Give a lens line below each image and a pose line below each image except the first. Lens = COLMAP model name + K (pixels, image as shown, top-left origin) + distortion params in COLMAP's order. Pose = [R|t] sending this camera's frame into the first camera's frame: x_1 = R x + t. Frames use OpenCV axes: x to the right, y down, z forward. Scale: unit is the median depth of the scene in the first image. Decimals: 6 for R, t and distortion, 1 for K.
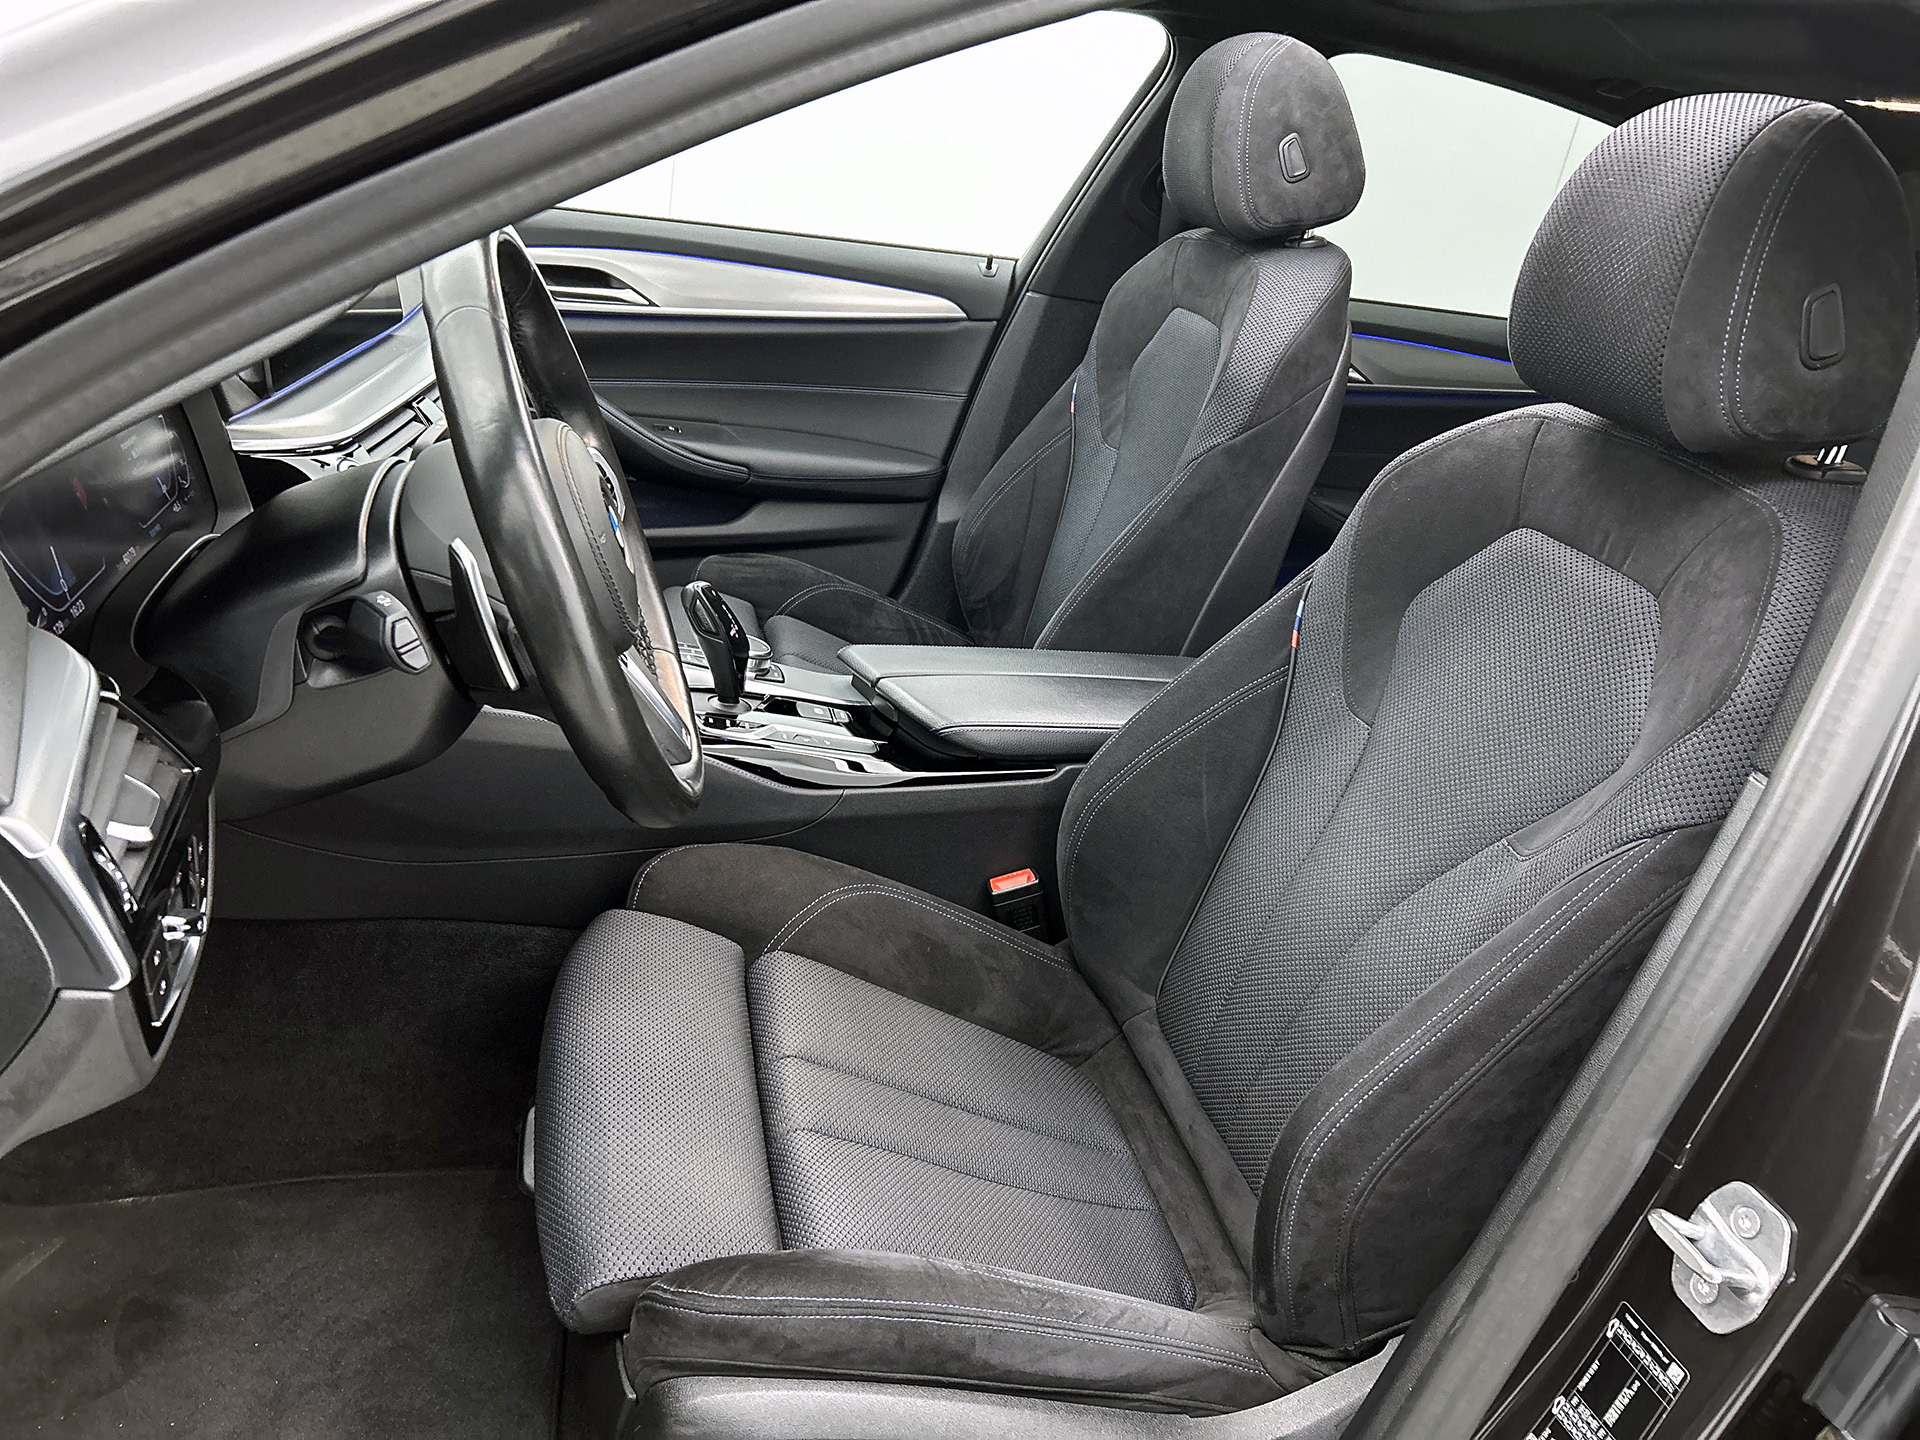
lens RADIAL K [[1419.4, 0, 960.0], [0, 1419.4, 720.0], [0, 0, 1]] dist [0.030826, -0.005630]
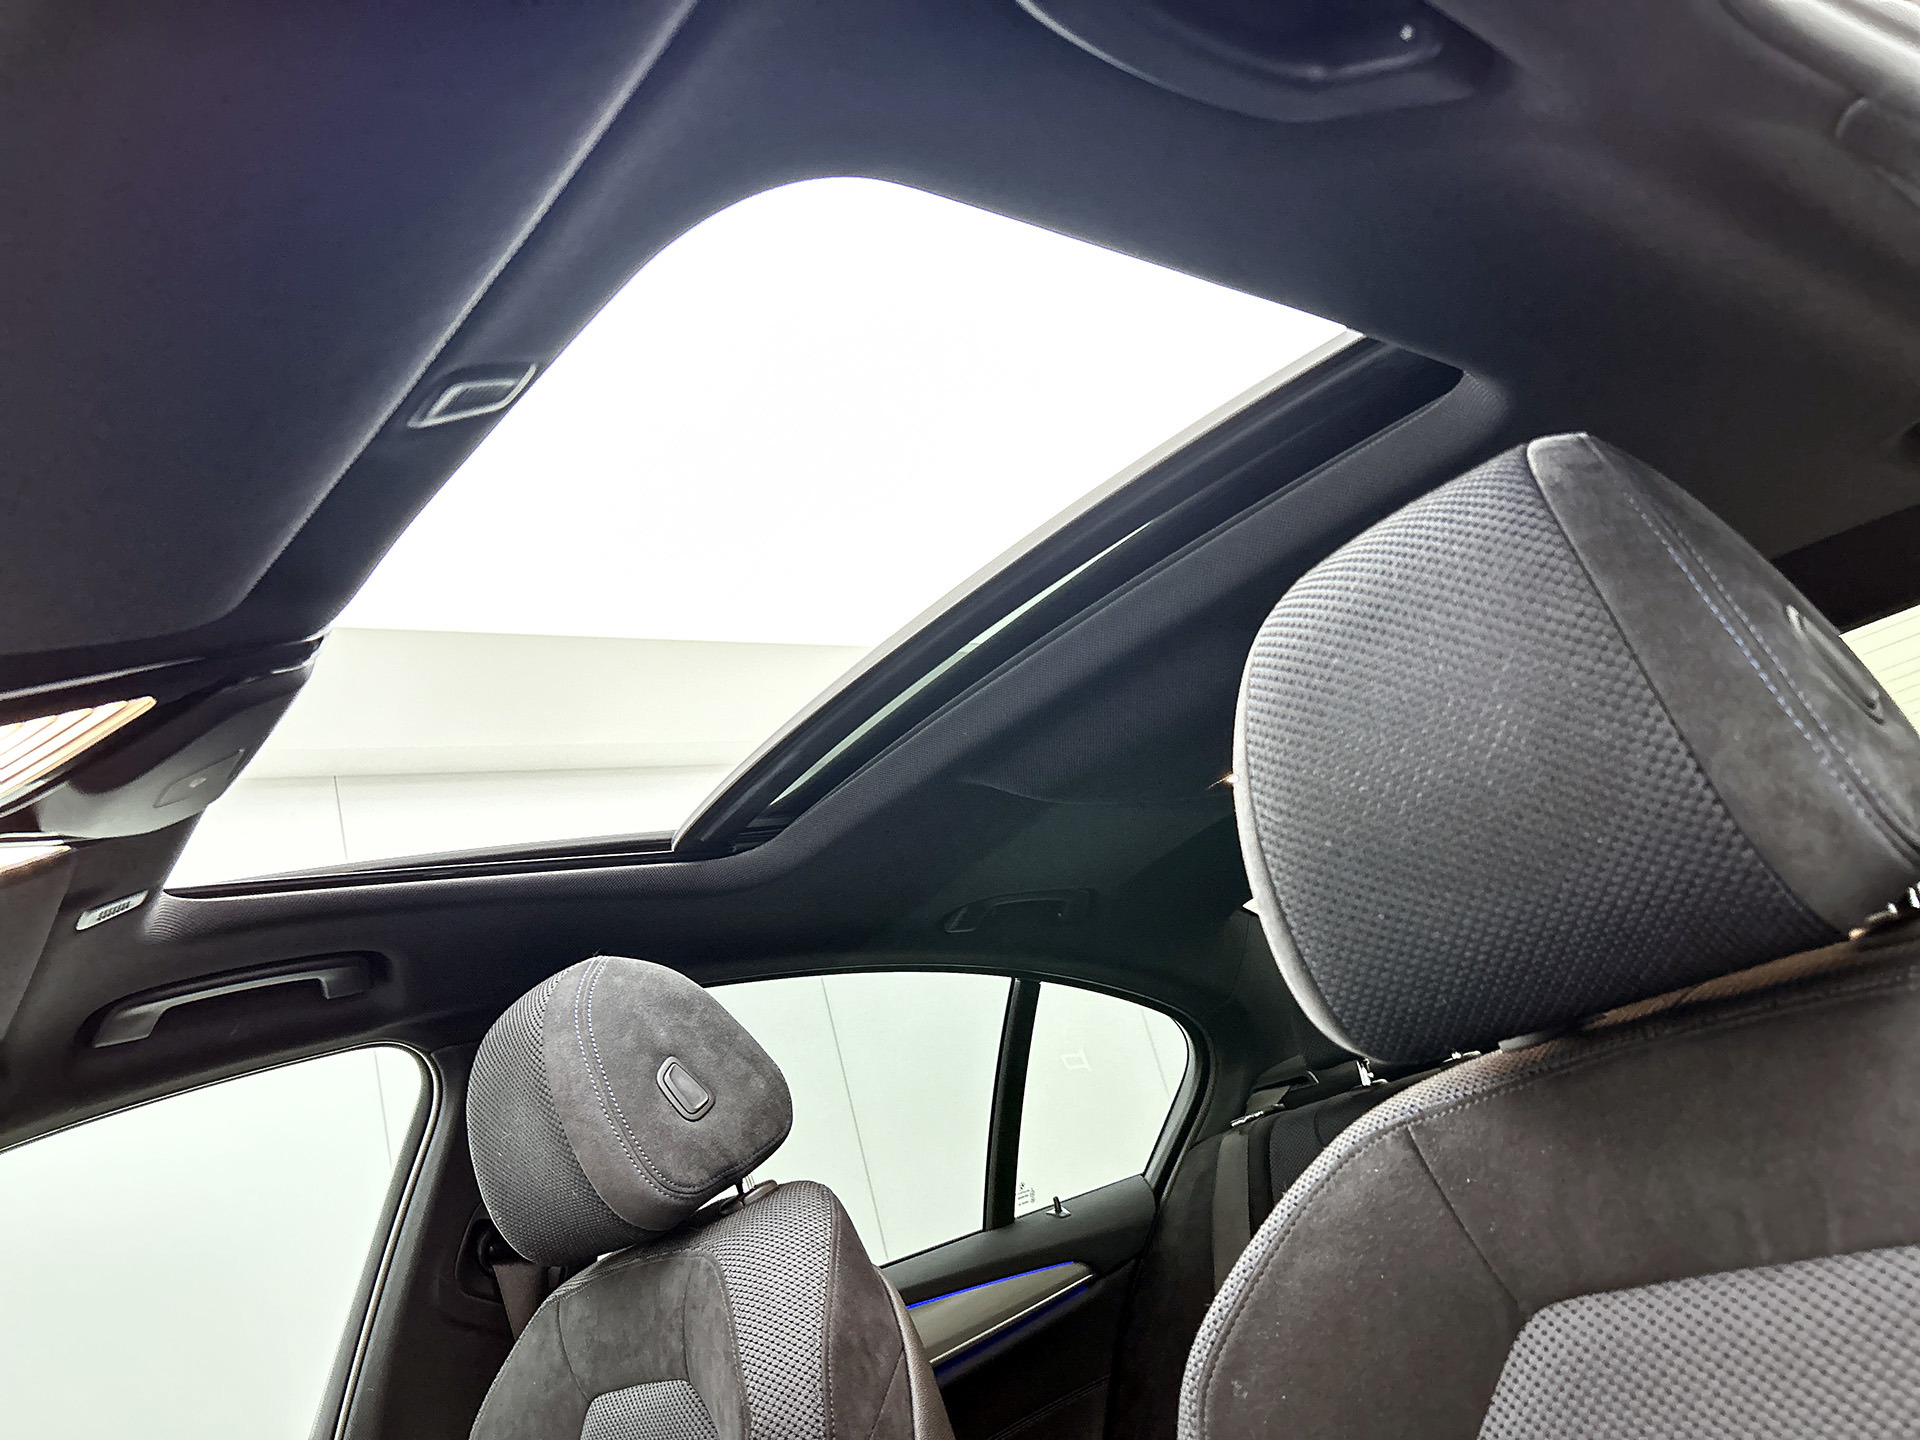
lens RADIAL K [[1419.4, 0, 960.0], [0, 1419.4, 720.0], [0, 0, 1]] dist [0.030826, -0.005630]
pose [[0.792668, -0.231077, 0.564163, -0.001527], [0.557153, 0.650253, -0.516479, -0.086125], [-0.247503, 0.723722, 0.644181, 0.404599]]
